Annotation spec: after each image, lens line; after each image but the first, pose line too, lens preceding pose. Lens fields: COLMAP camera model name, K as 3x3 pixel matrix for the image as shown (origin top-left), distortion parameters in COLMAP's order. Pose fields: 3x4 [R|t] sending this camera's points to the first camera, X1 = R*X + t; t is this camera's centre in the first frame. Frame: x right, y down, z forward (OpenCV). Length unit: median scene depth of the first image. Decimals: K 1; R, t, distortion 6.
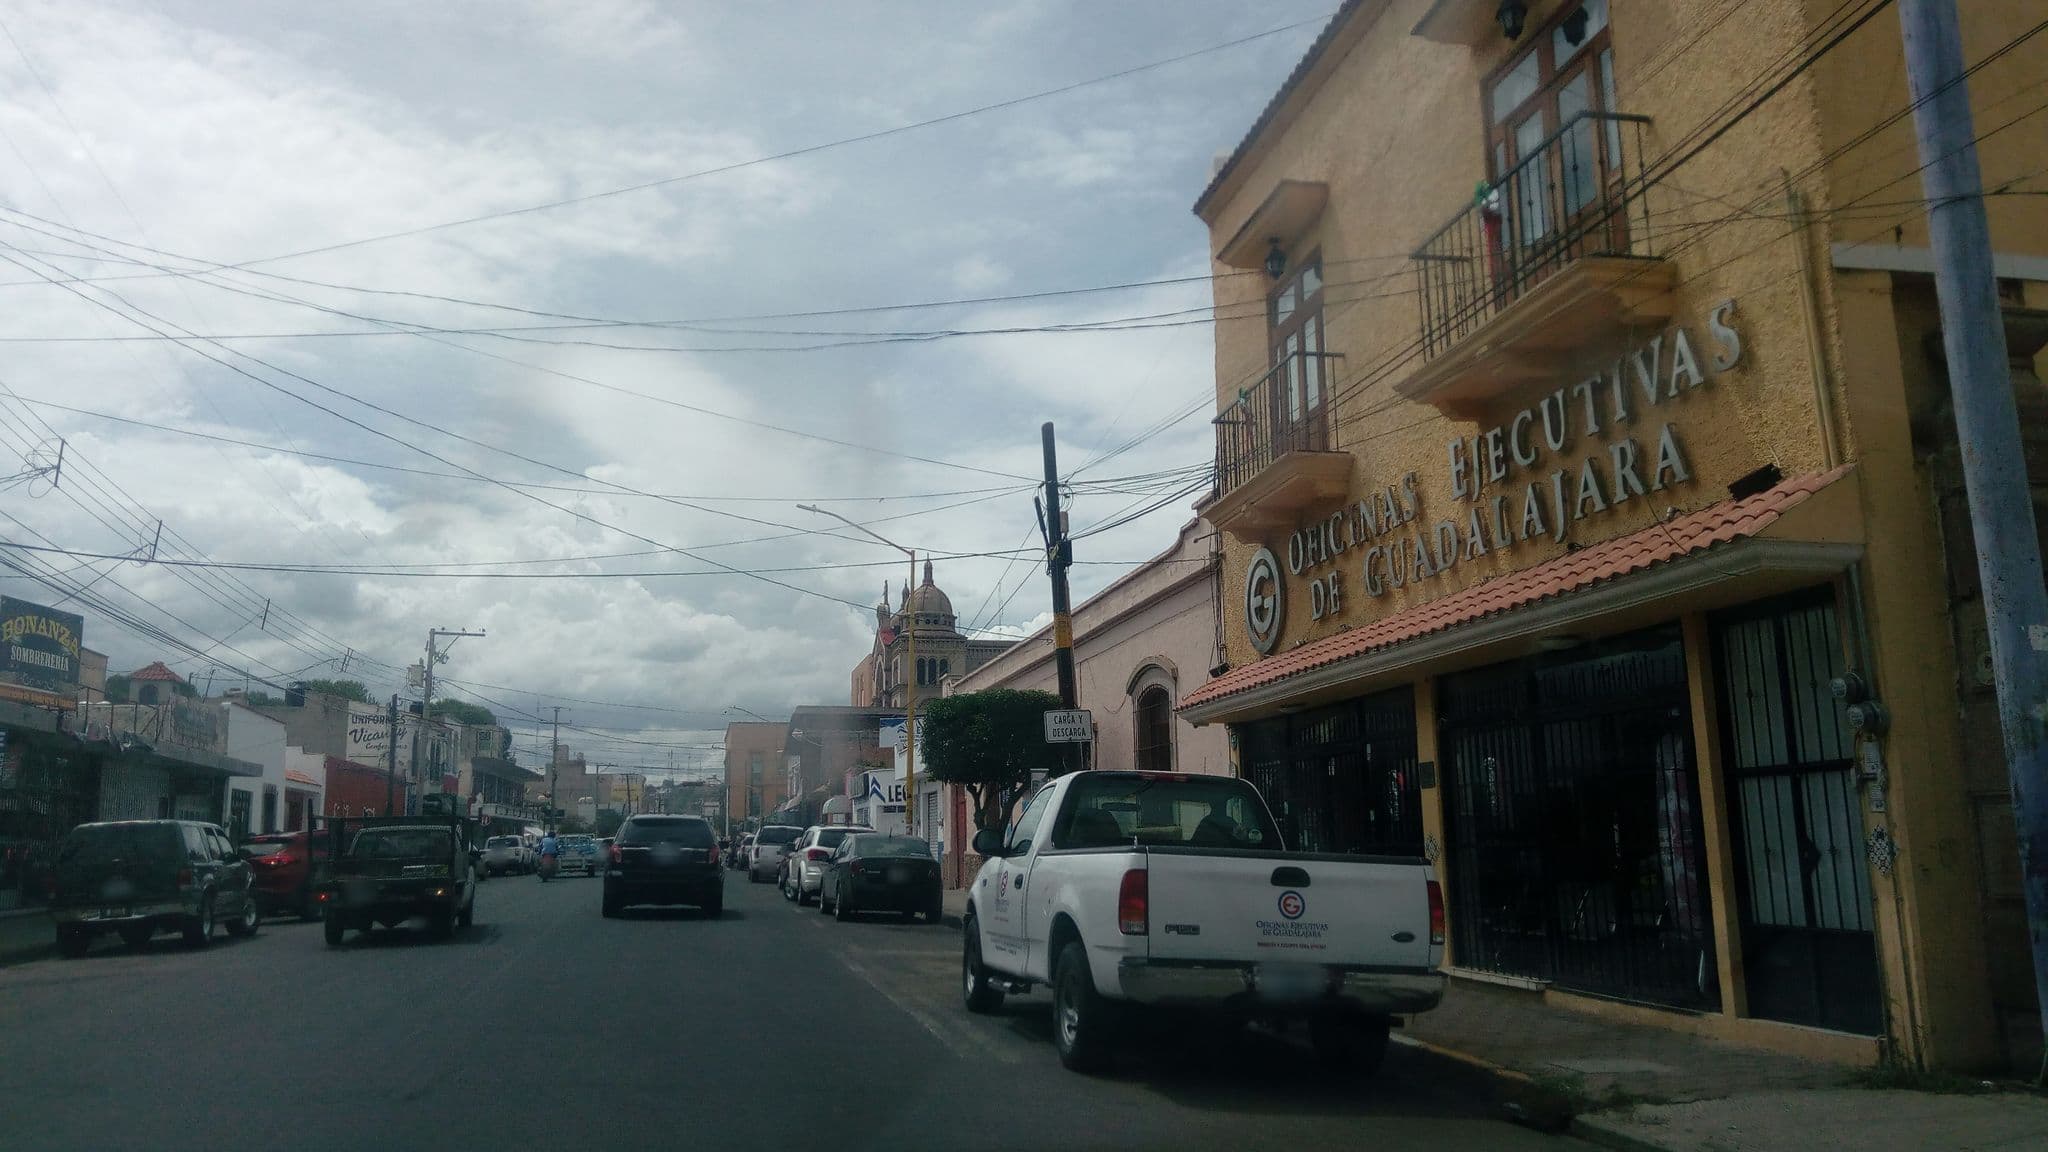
lens RADIAL K [[1433.9, 0, 1093.1], [0, 1433.9, 576.7], [0, 0, 1]] dist [0.195853, 0.000827]
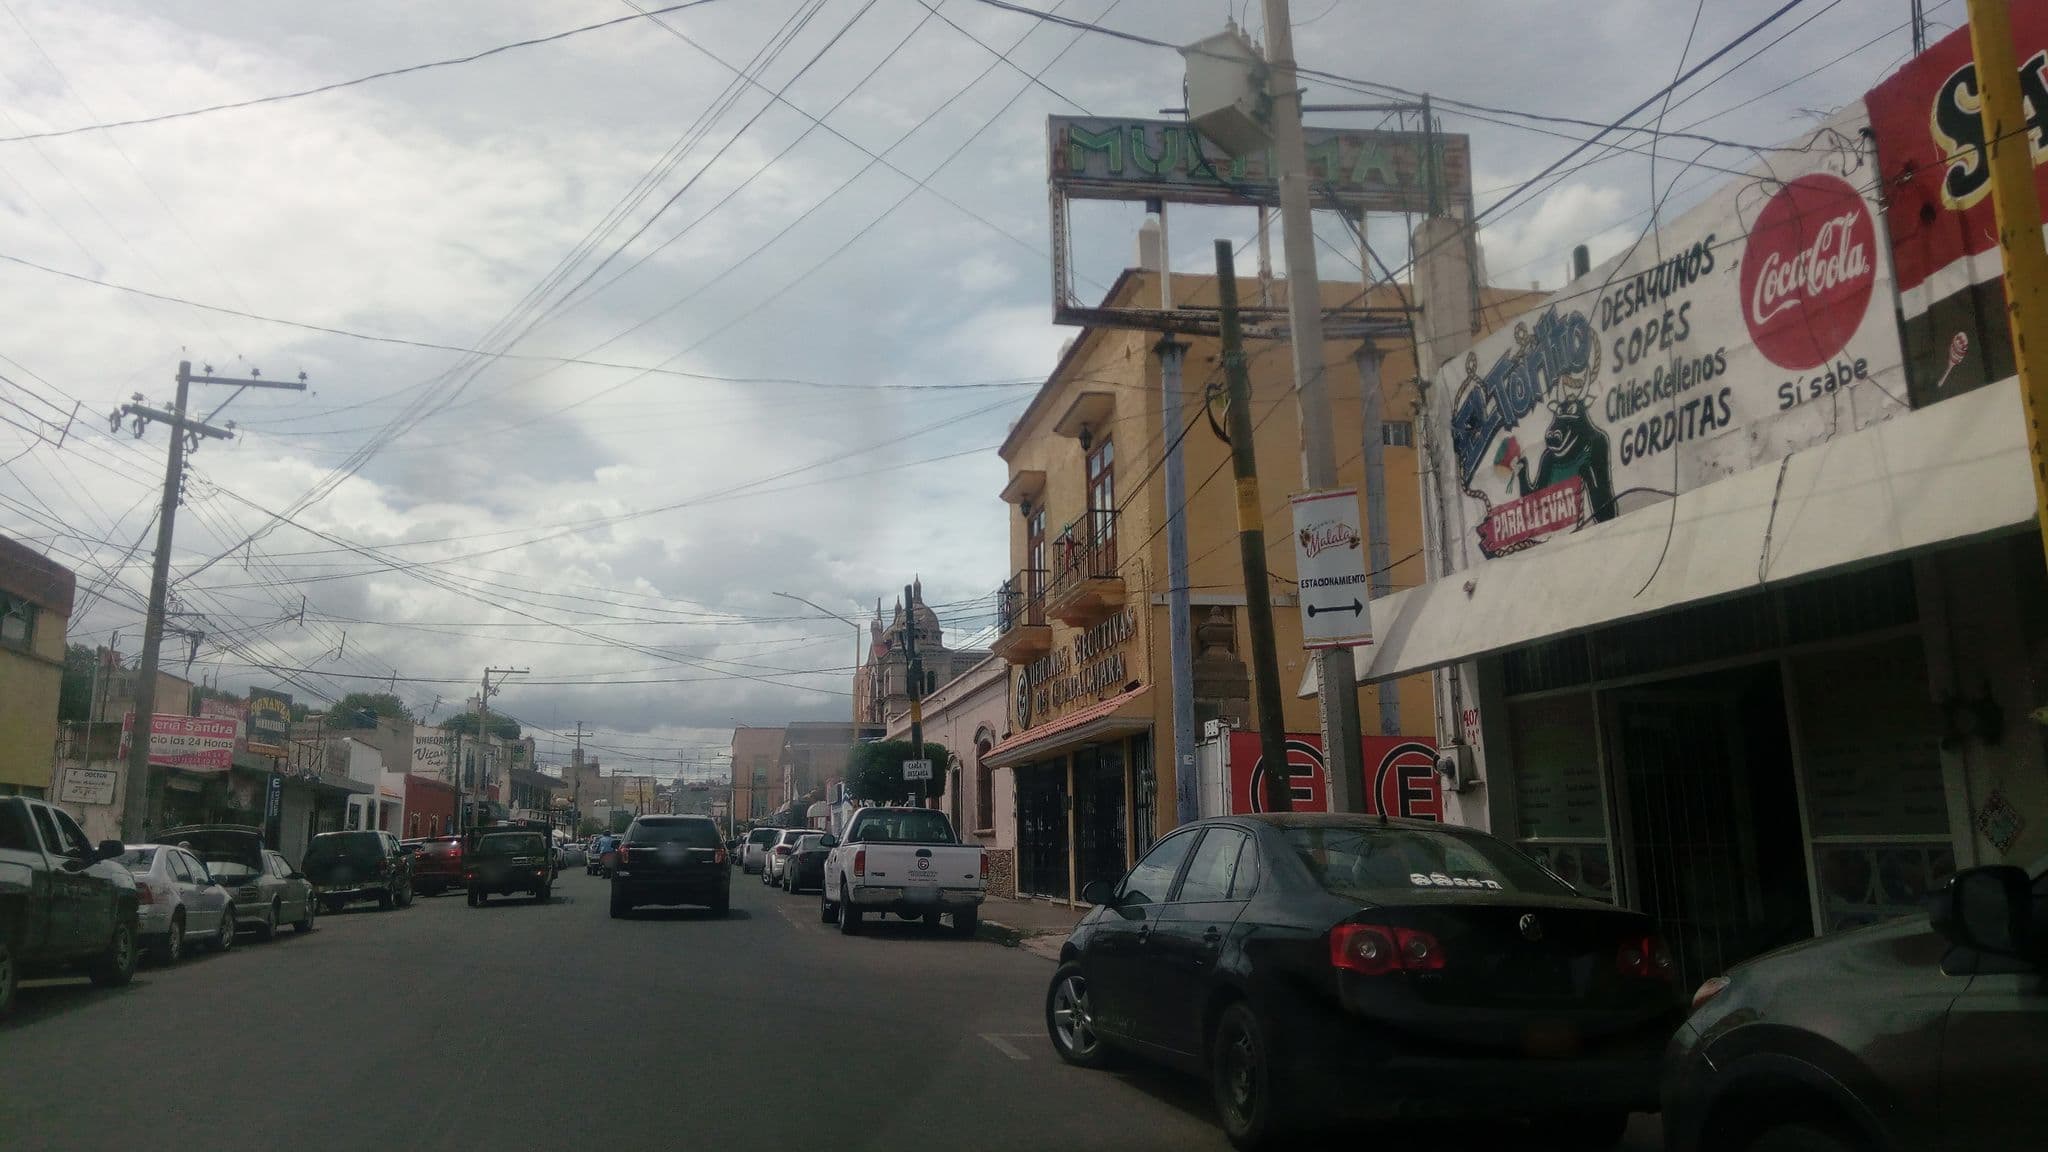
lens RADIAL K [[1475.9, 0, 1024.0], [0, 1475.9, 576.0], [0, 0, 1]] dist [0.478781, -0.224089]
pose [[0.998265, -0.003792, -0.058766, 0.031173], [0.004121, 0.999977, 0.005472, -0.019459], [0.058744, -0.005705, 0.998257, -0.107562]]
